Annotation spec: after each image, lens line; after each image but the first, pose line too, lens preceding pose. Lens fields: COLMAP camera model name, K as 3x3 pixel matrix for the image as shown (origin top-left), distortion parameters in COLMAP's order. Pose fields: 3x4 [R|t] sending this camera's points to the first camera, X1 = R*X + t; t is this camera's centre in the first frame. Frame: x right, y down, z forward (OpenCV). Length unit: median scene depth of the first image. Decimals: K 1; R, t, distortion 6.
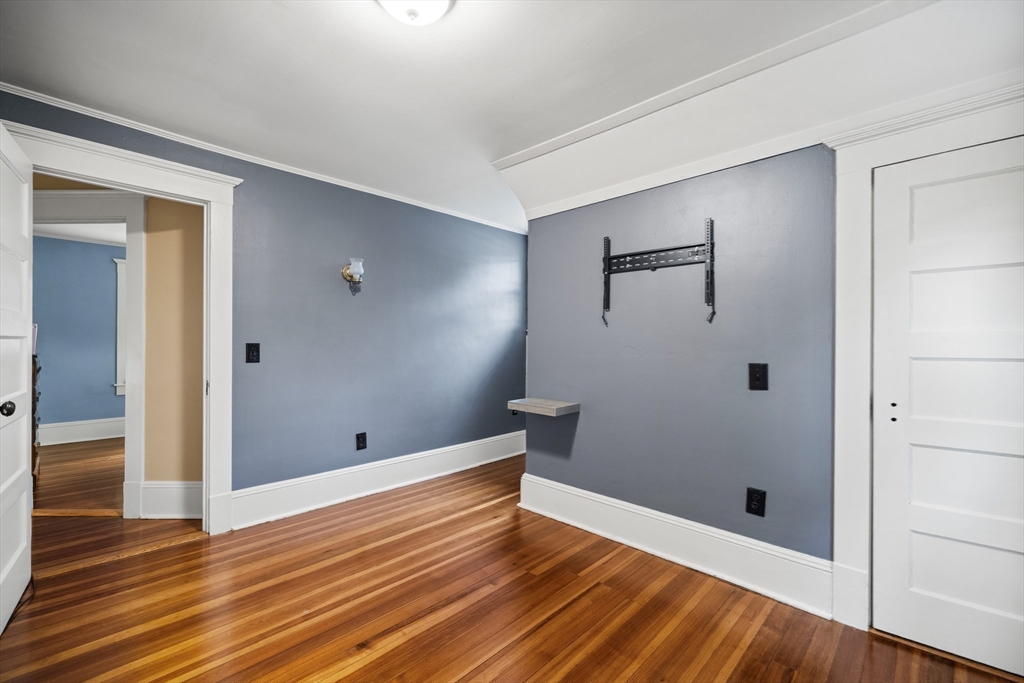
lens RADIAL K [[439.9, 0, 512.1], [0, 439.9, 338.2], [0, 0, 1]] dist [-0.019096, 0.000282]
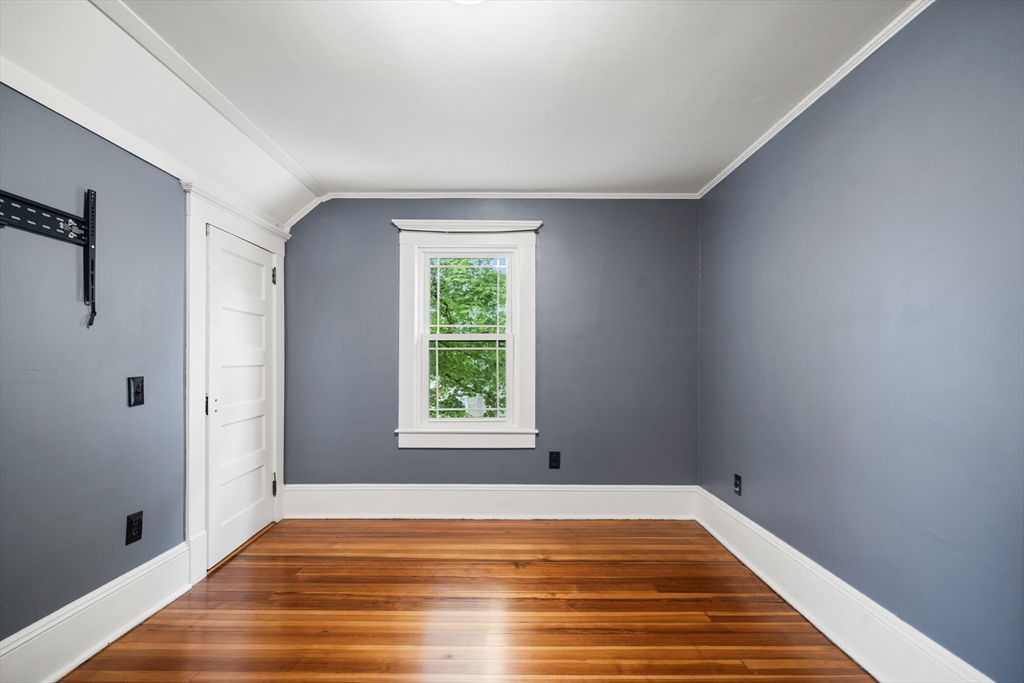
lens RADIAL K [[439.9, 0, 509.6], [0, 439.9, 372.0], [0, 0, 1]] dist [-0.019096, 0.000282]
pose [[-0.701567, -0.031611, 0.711902, -0.699750], [-0.024976, 0.999493, 0.019768, 0.010841], [-0.712165, -0.003912, -0.702001, 1.192578]]
